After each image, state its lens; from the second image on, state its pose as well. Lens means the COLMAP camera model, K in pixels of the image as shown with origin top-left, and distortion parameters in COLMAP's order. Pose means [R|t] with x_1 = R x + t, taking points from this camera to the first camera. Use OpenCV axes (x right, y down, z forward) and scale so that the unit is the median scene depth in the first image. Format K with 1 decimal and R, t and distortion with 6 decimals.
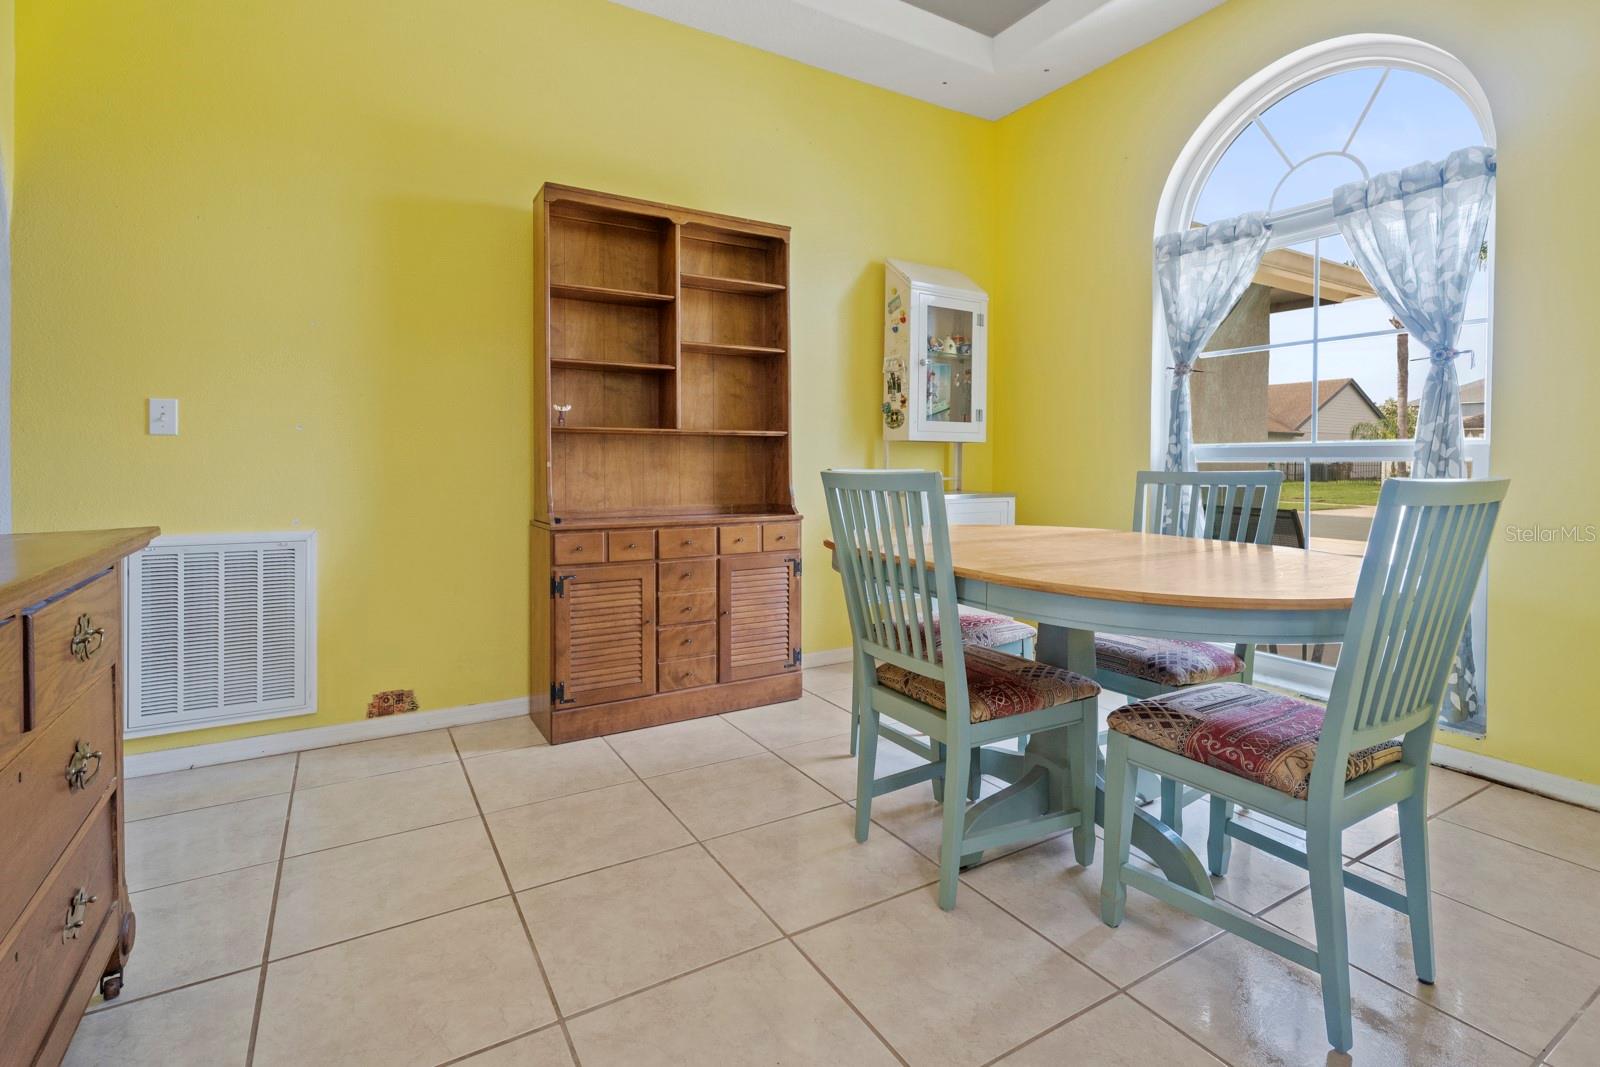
lens RADIAL K [[756.9, 0, 799.9], [0, 756.9, 470.4], [0, 0, 1]] dist [0.001286, 0.000231]
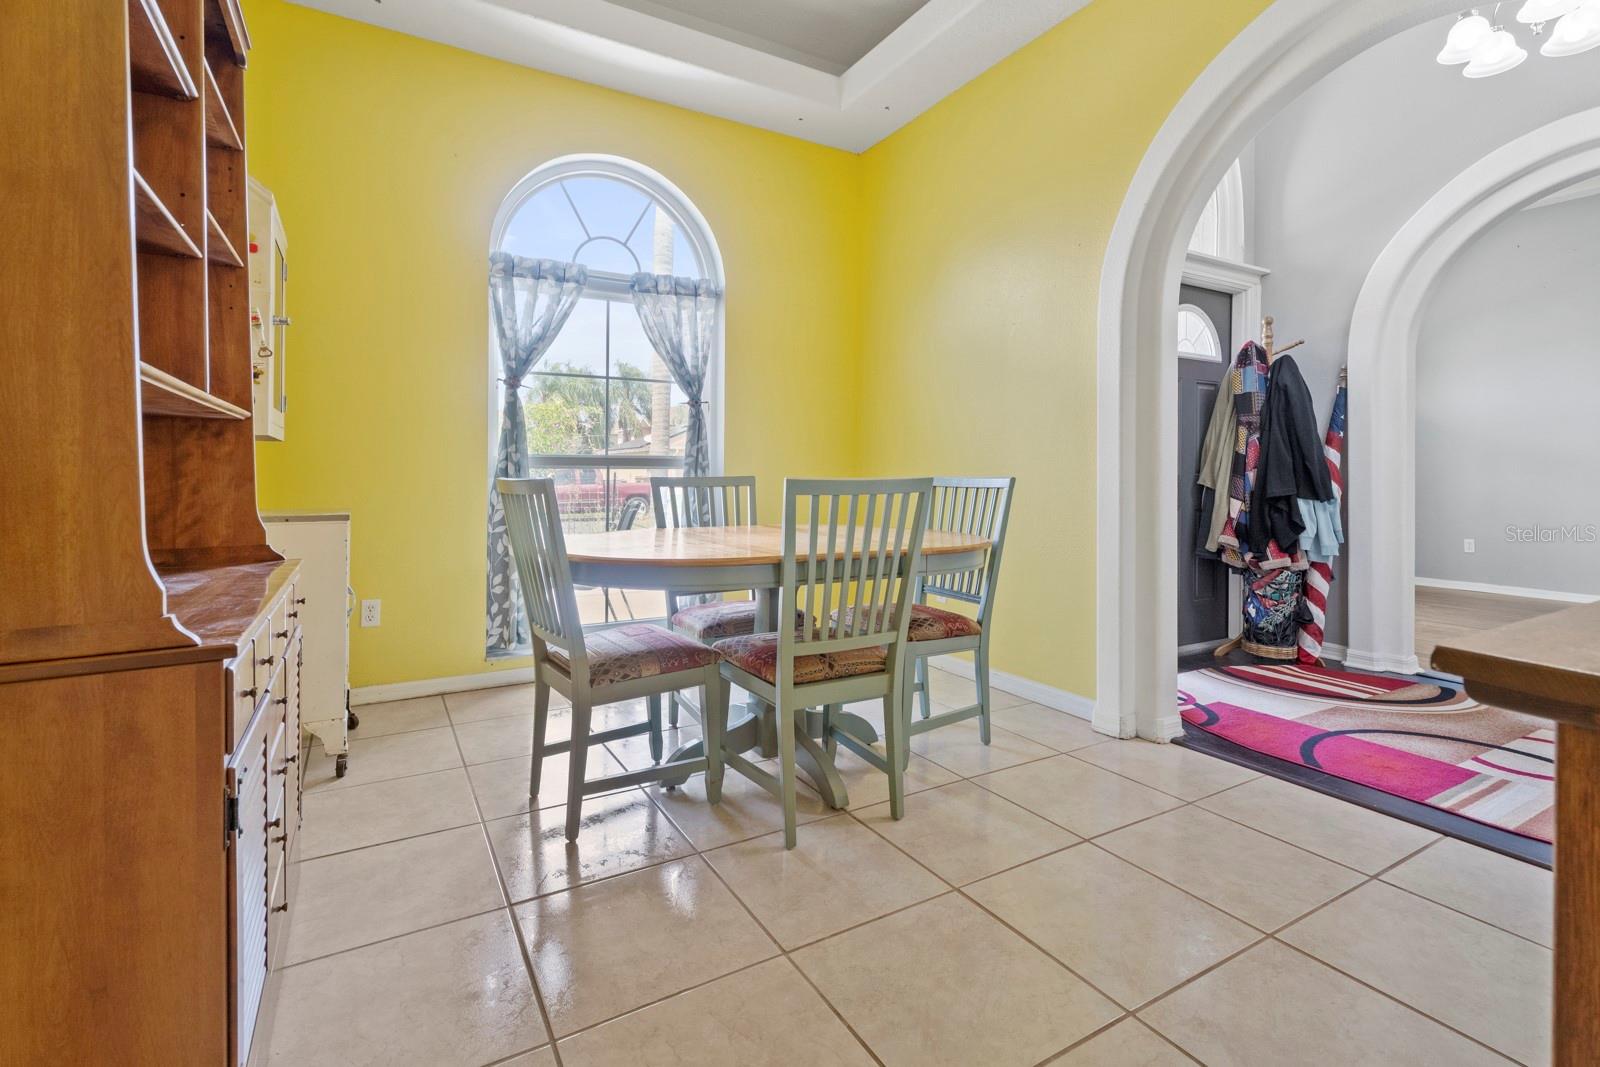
lens RADIAL K [[731.6, 0, 794.5], [0, 731.6, 480.8], [0, 0, 1]] dist [-0.000364, 0.000279]
pose [[0.022271, -0.014959, 0.999640, -0.588065], [0.008828, 0.999852, 0.014765, -0.006816], [-0.999713, 0.008496, 0.022400, 0.644130]]
